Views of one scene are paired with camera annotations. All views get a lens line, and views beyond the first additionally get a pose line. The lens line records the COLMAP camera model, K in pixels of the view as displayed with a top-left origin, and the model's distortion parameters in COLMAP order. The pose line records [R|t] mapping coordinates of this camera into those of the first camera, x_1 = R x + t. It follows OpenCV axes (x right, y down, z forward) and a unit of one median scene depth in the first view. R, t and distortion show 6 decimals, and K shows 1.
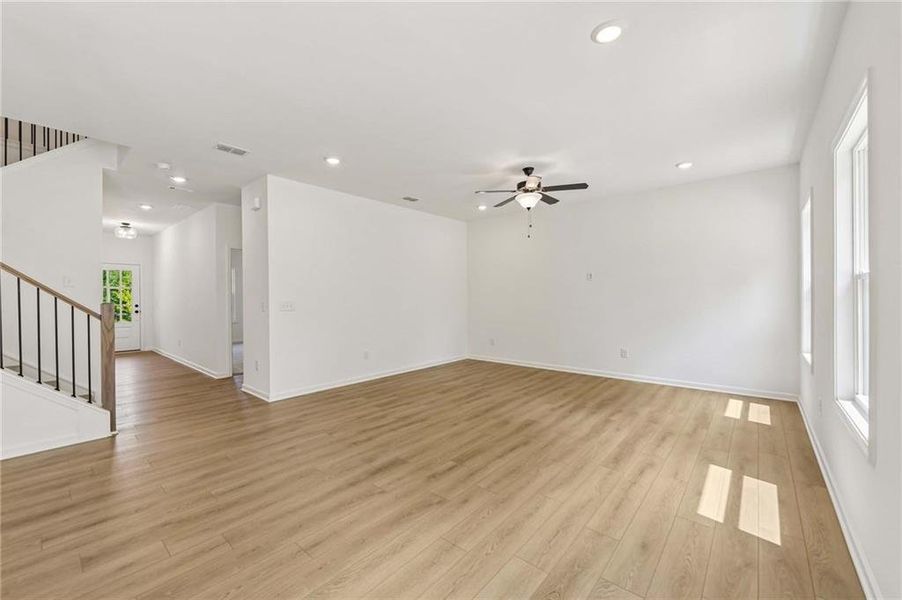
lens RADIAL K [[362.2, 0, 448.6], [0, 362.2, 297.2], [0, 0, 1]] dist [-0.001051, -0.000537]
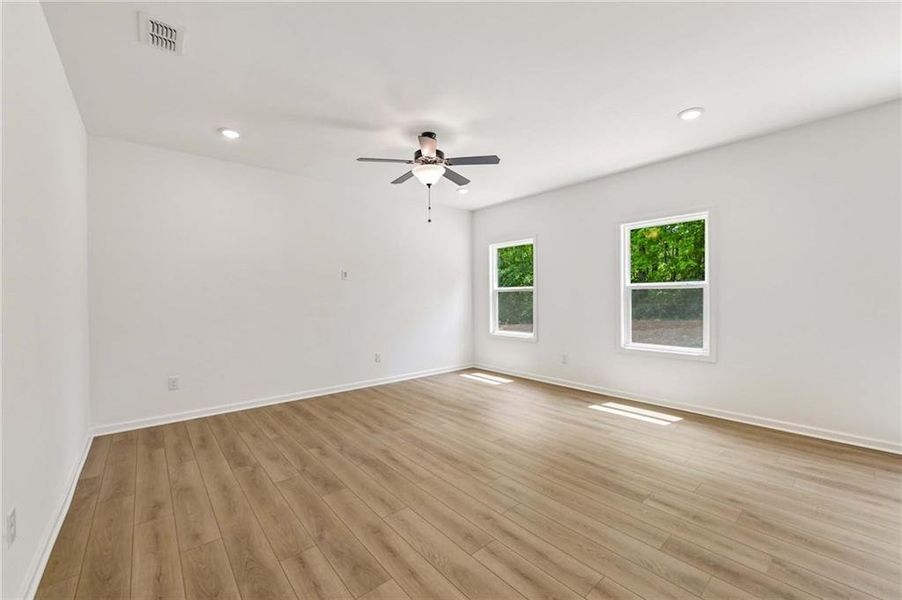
lens RADIAL K [[357.0, 0, 455.8], [0, 357.0, 299.9], [0, 0, 1]] dist [-0.001086, -0.000197]
pose [[0.145304, -0.000834, 0.989387, -0.579345], [0.008004, 0.999968, -0.000332, 0.004704], [-0.989355, 0.007967, 0.145306, 0.903182]]
